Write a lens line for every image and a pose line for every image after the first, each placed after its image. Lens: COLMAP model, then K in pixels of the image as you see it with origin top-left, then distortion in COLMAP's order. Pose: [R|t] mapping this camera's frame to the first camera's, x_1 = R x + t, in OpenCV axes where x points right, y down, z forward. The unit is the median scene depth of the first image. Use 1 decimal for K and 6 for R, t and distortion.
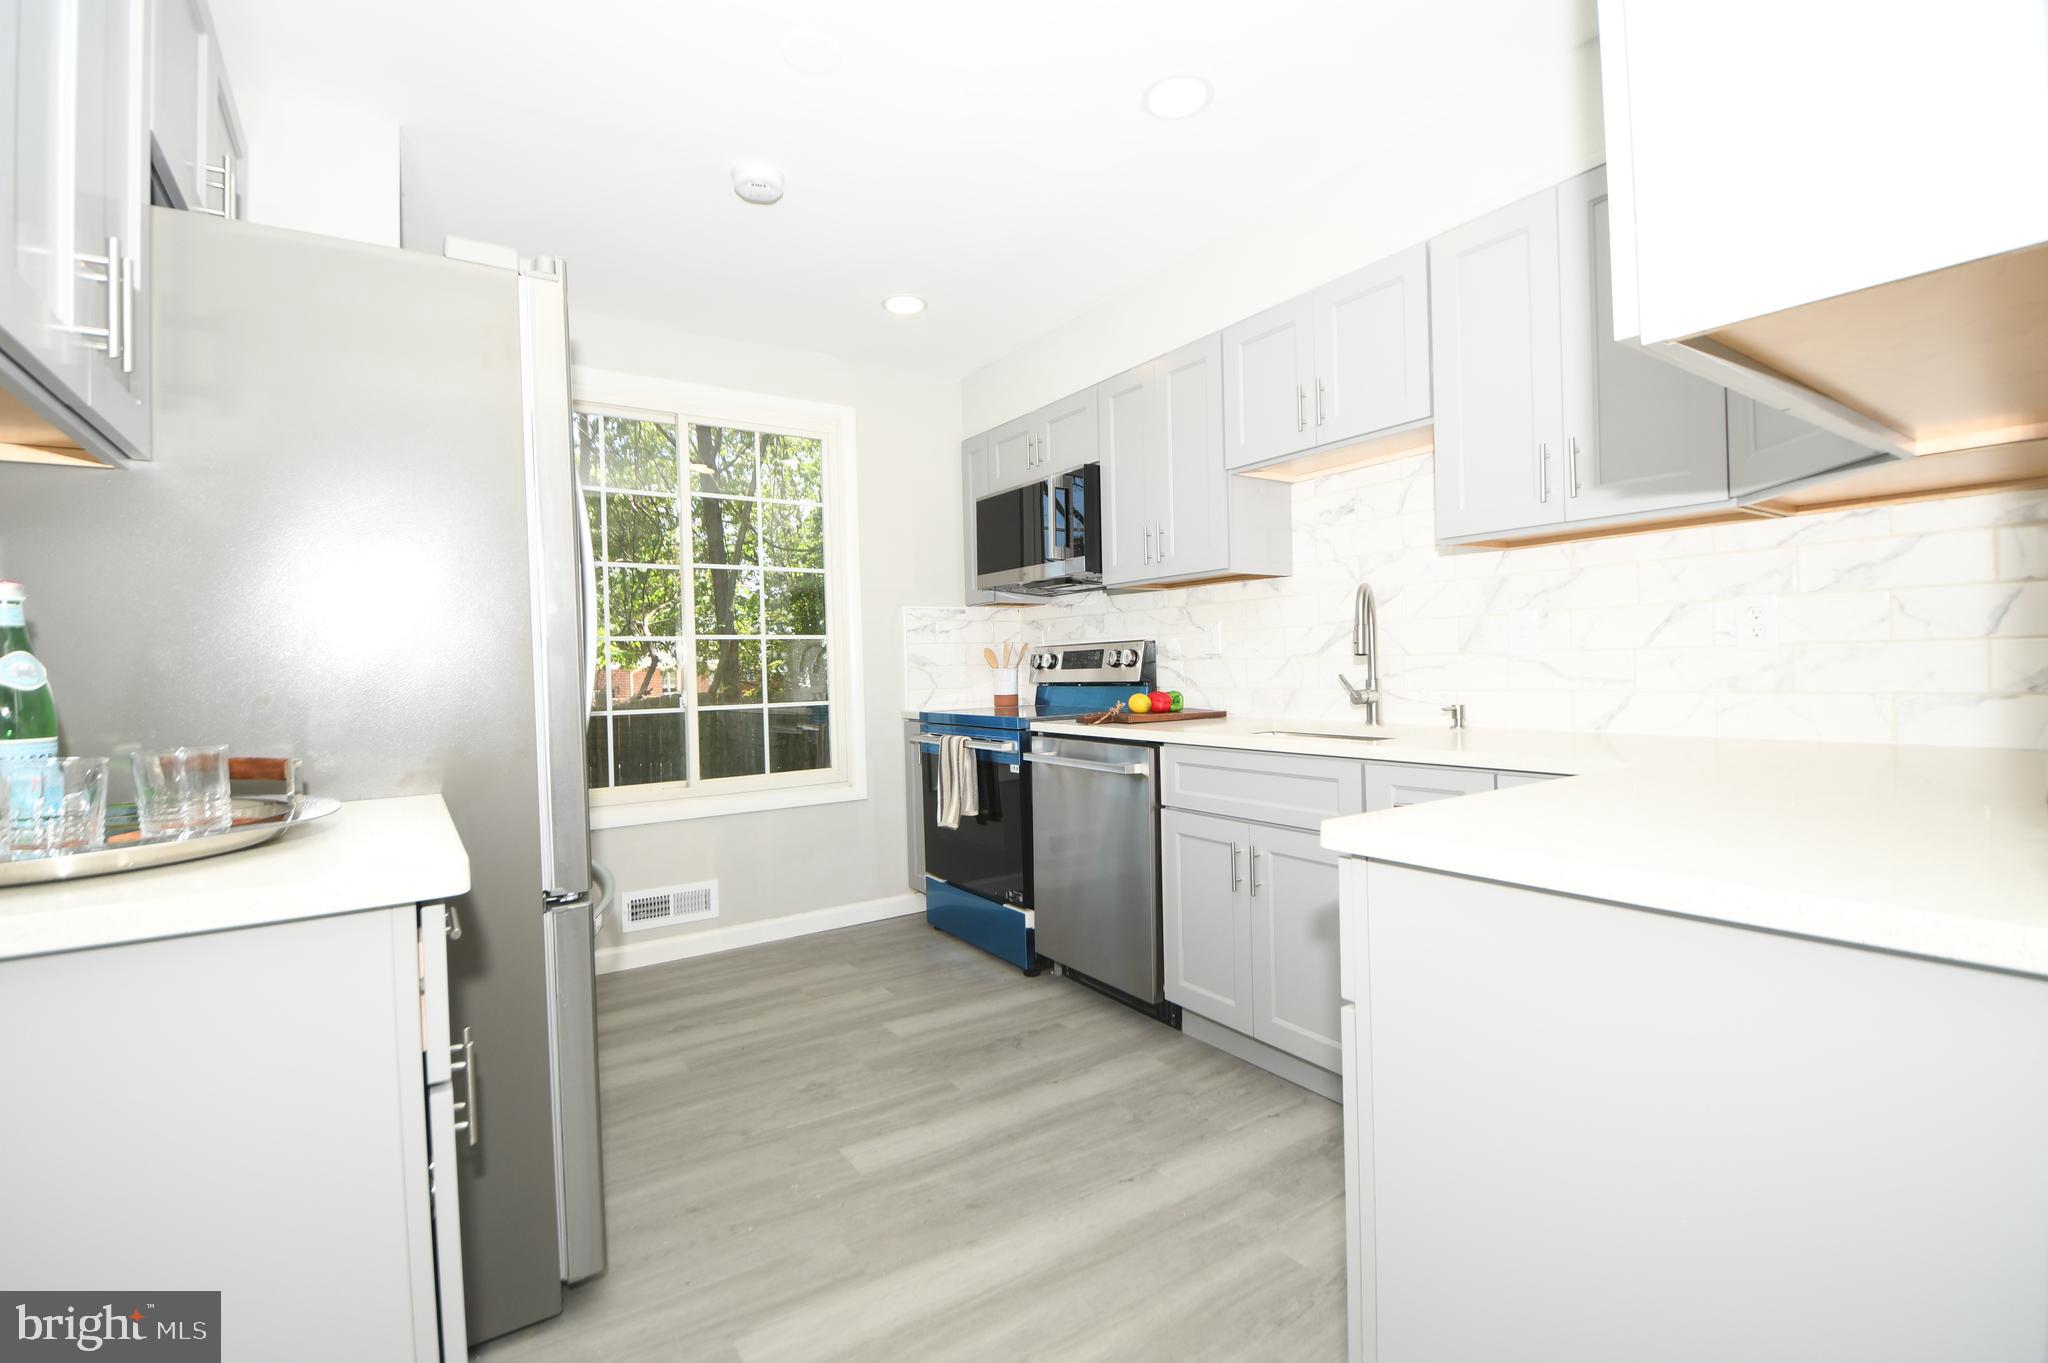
lens RADIAL K [[897.0, 0, 1022.2], [0, 897.0, 672.1], [0, 0, 1]] dist [0.006721, -0.017951]
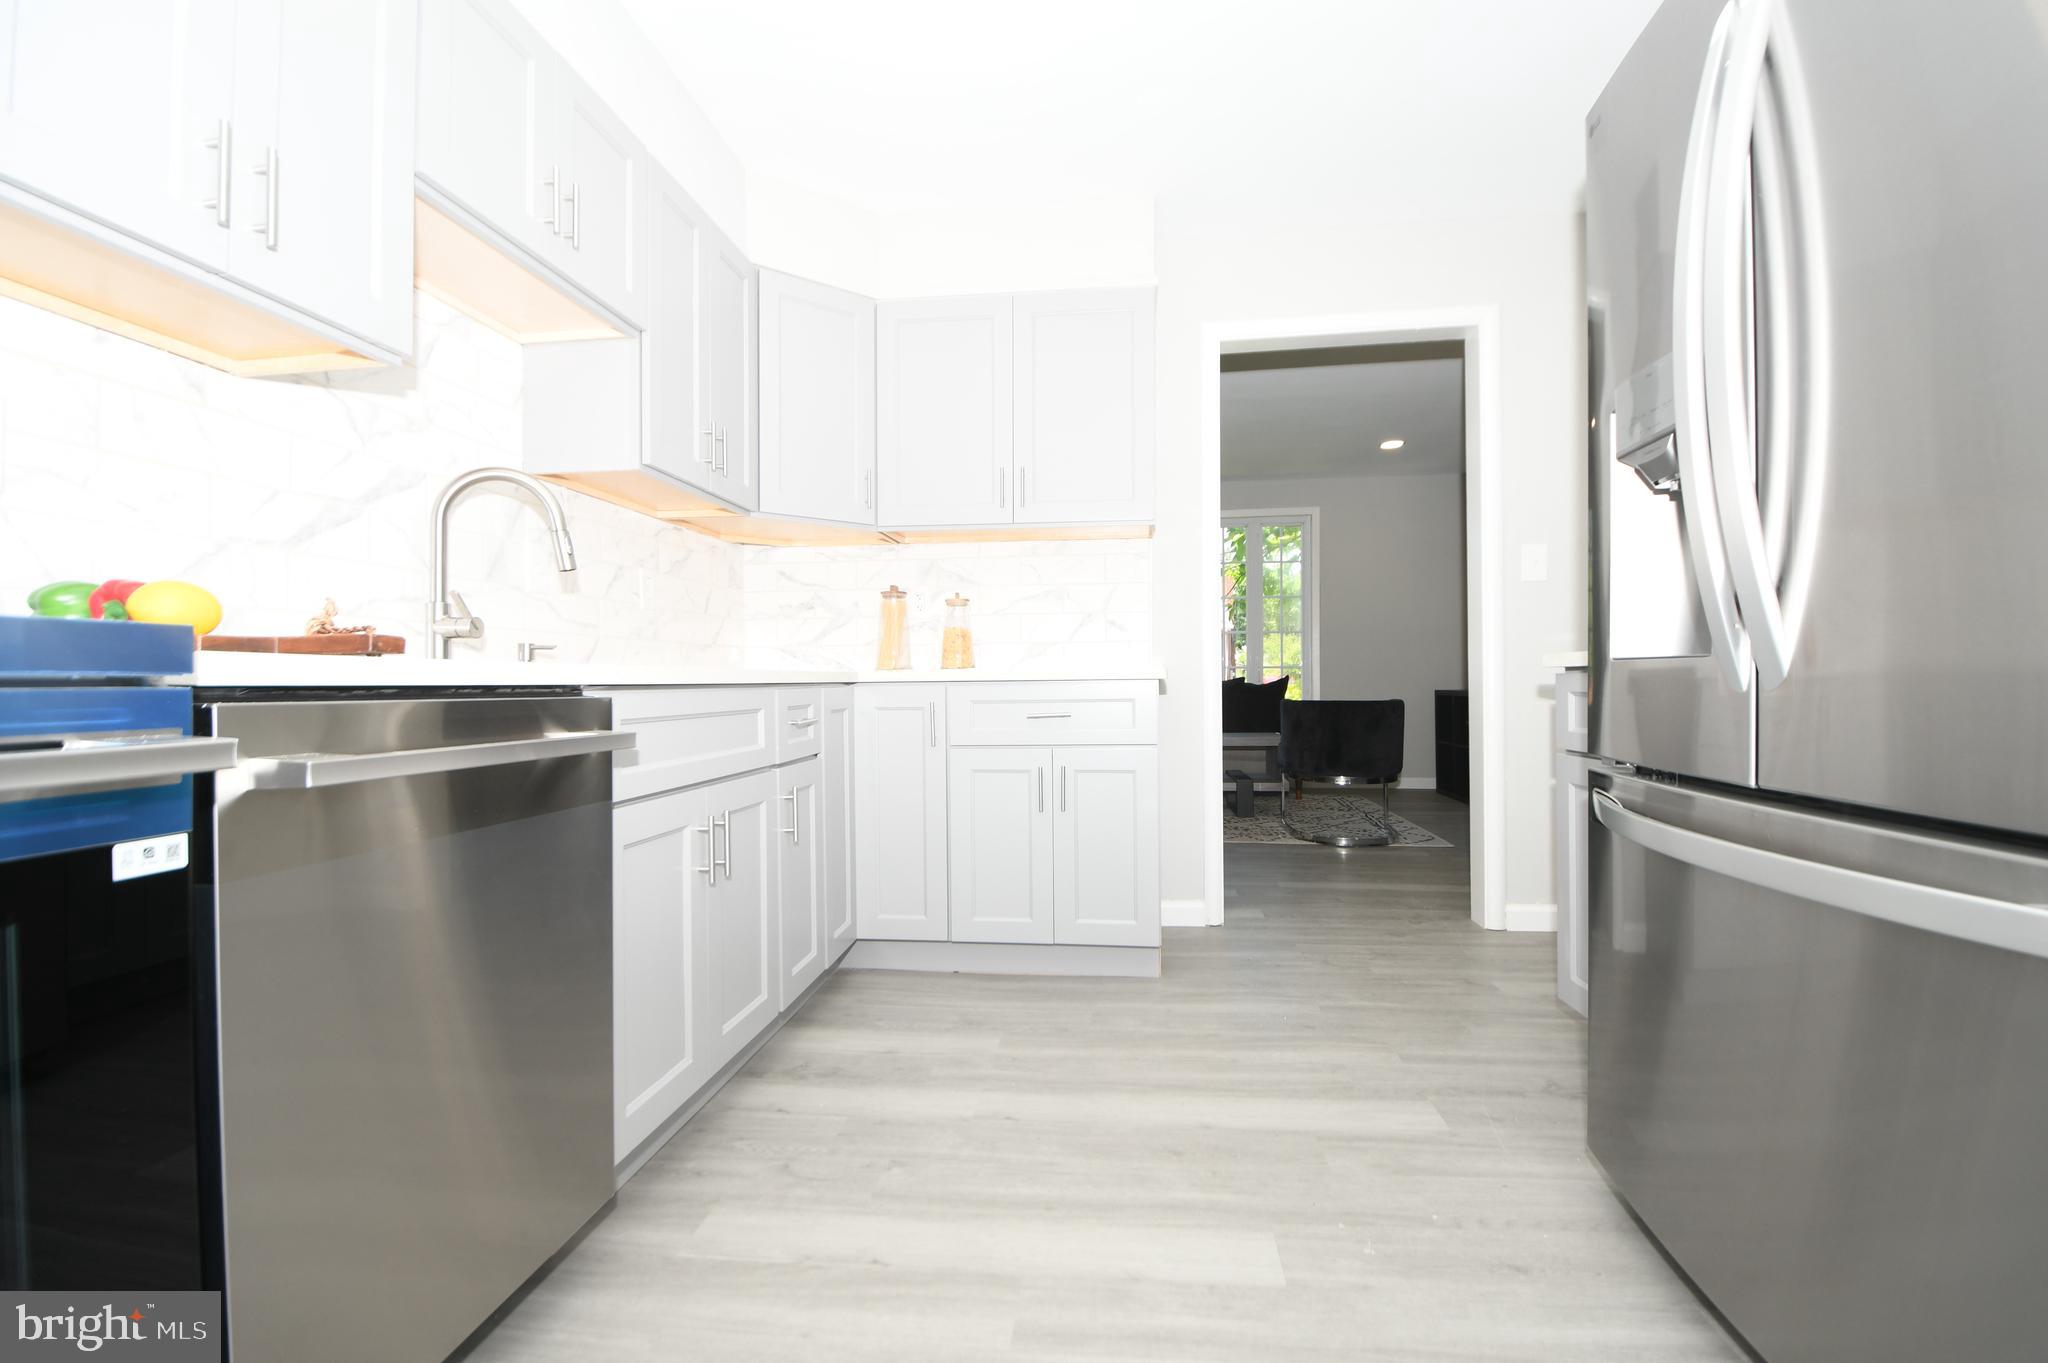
lens RADIAL K [[897.0, 0, 1027.9], [0, 897.0, 675.5], [0, 0, 1]] dist [0.006721, -0.017951]
pose [[-0.756639, 0.035918, 0.652845, -0.413756], [0.032984, 0.999315, -0.016752, 0.096661], [-0.653000, 0.008858, -0.757306, 1.339813]]
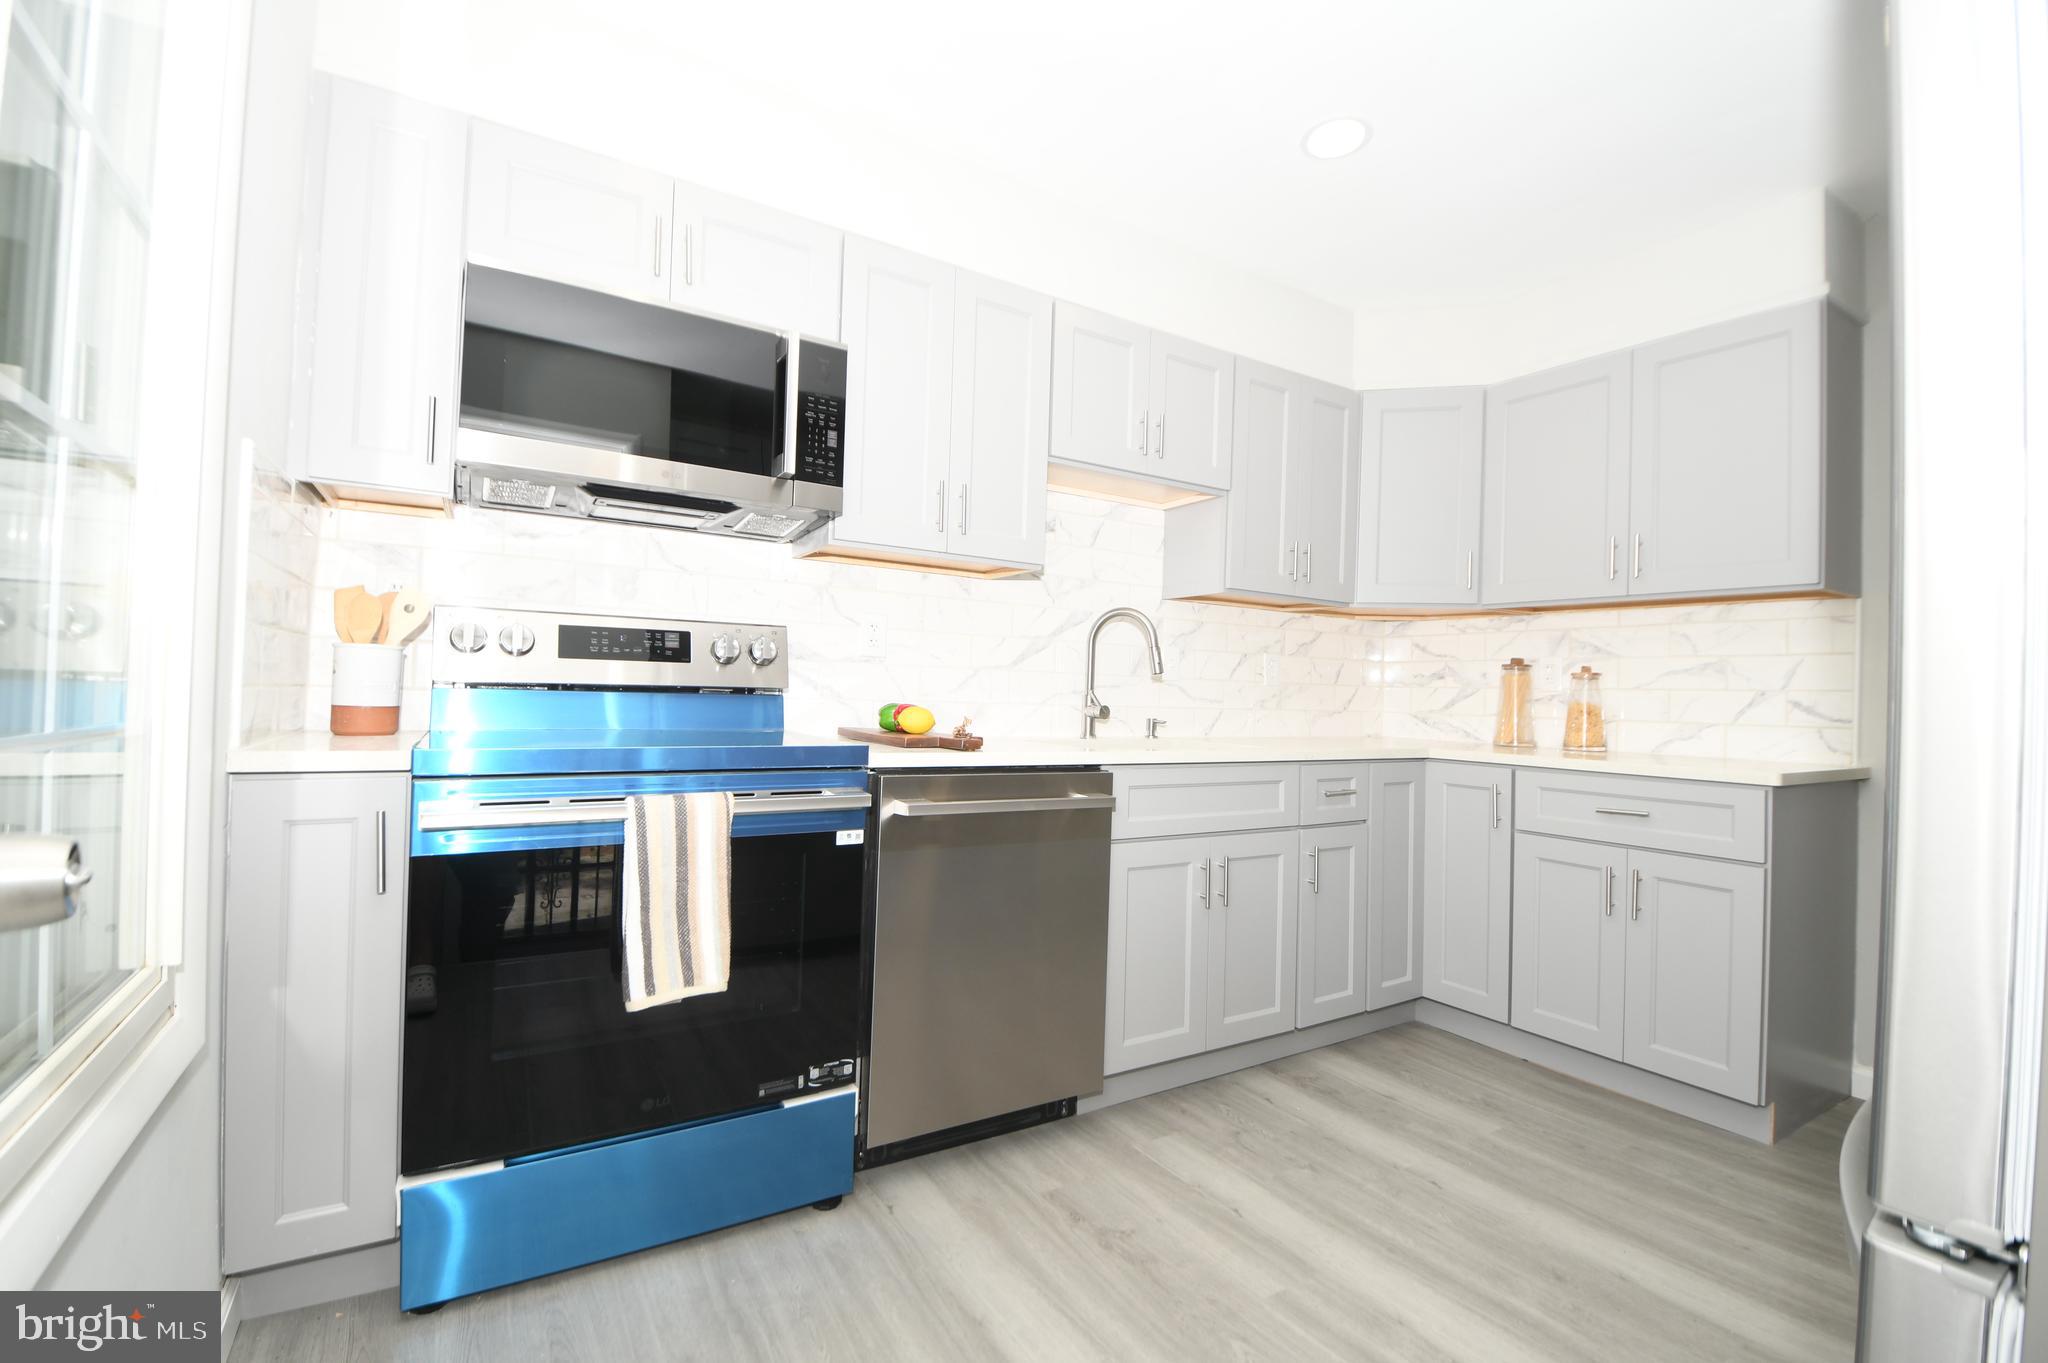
lens RADIAL K [[897.0, 0, 1017.3], [0, 897.0, 674.9], [0, 0, 1]] dist [0.006721, -0.017951]
pose [[0.038241, 0.047647, 0.998132, -0.745234], [-0.023975, 0.998619, -0.046752, 0.039068], [-0.998981, -0.022143, 0.039330, 1.146053]]
